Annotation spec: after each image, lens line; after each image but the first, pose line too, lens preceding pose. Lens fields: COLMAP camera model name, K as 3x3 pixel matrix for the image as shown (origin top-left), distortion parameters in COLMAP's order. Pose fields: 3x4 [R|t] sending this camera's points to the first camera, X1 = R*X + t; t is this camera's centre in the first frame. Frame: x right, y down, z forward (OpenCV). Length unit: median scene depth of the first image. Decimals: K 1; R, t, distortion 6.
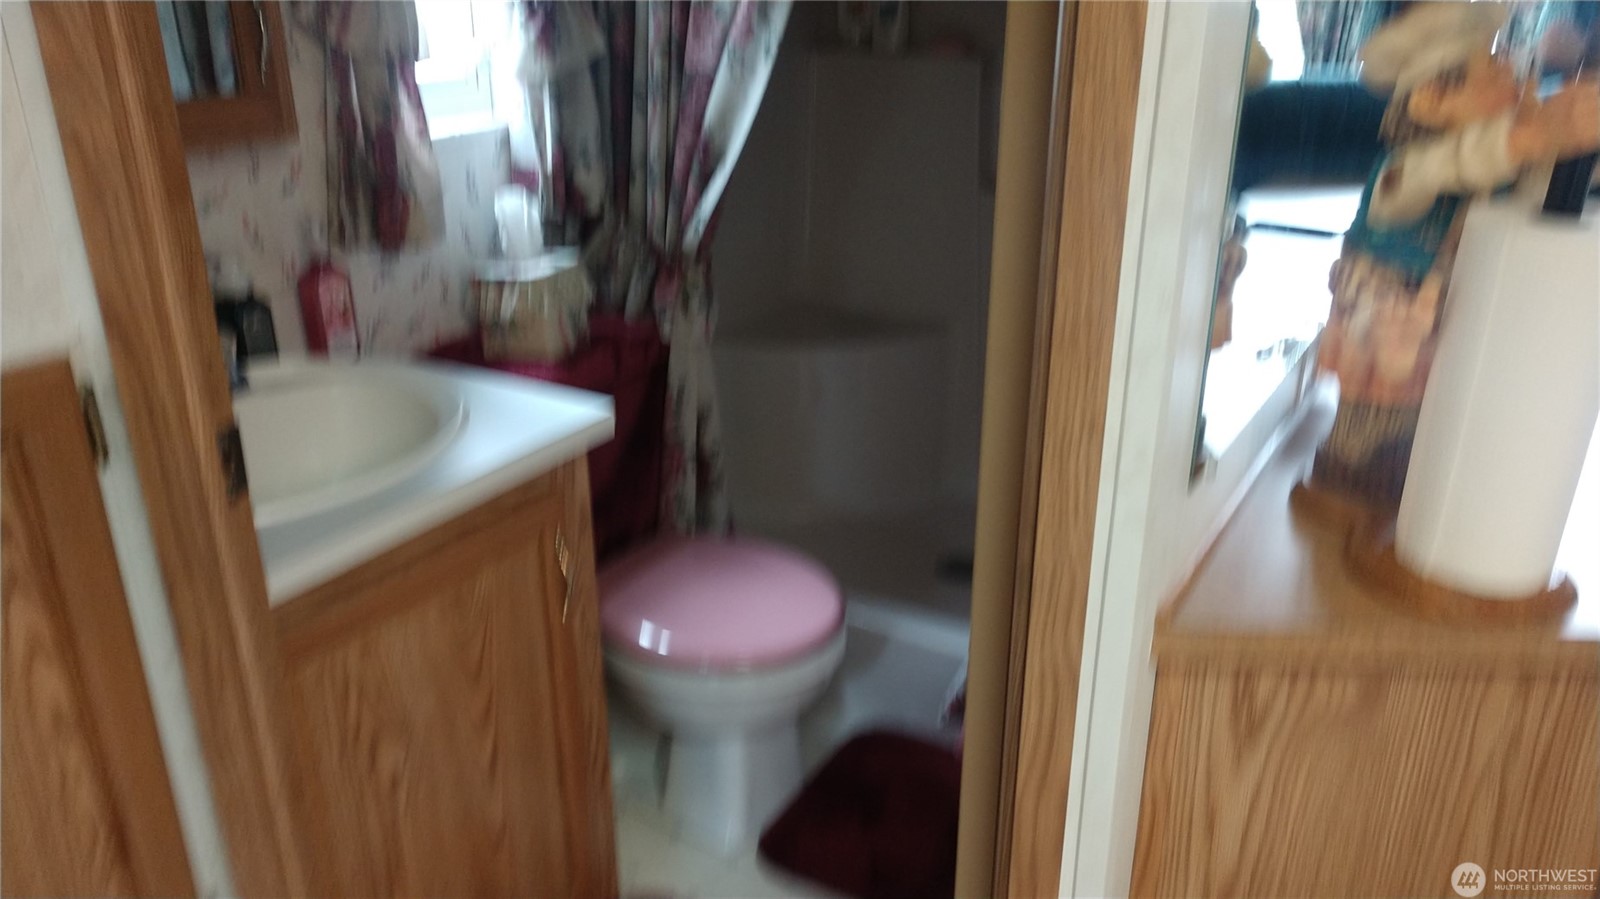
lens RADIAL K [[1234.5, 0, 799.1], [0, 1234.5, 440.3], [0, 0, 1]] dist [0.024413, 0.017570]
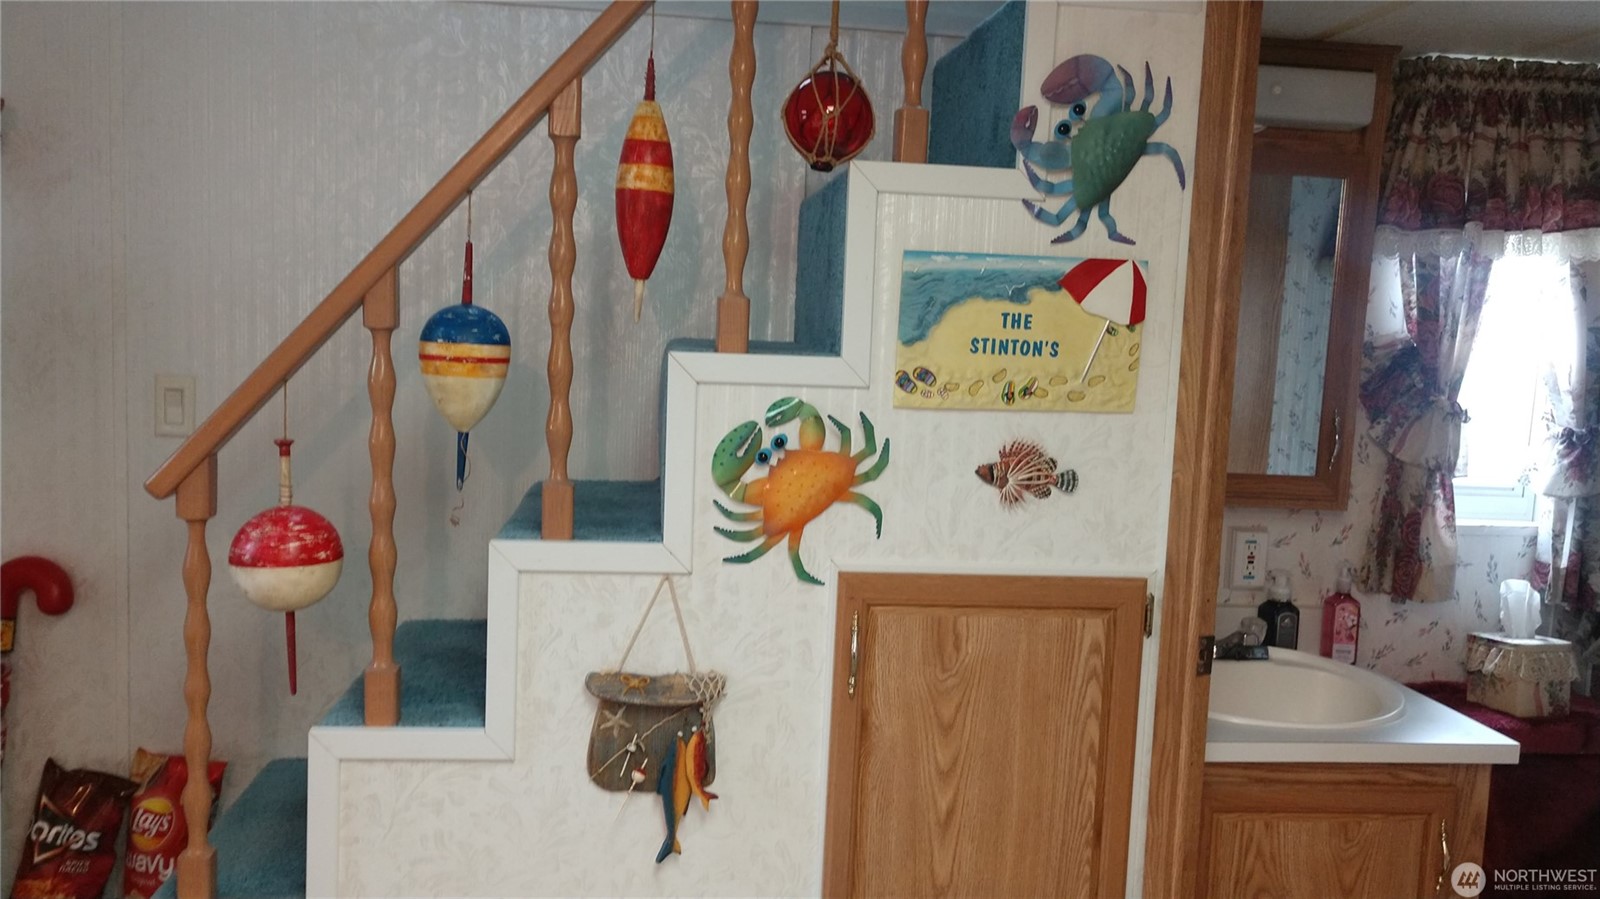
lens RADIAL K [[1234.5, 0, 799.1], [0, 1234.5, 440.3], [0, 0, 1]] dist [0.024413, 0.017570]
pose [[0.623239, 0.113555, -0.773743, 0.288985], [-0.335271, 0.932661, -0.133178, 0.085438], [0.706517, 0.342416, 0.619343, -0.356525]]
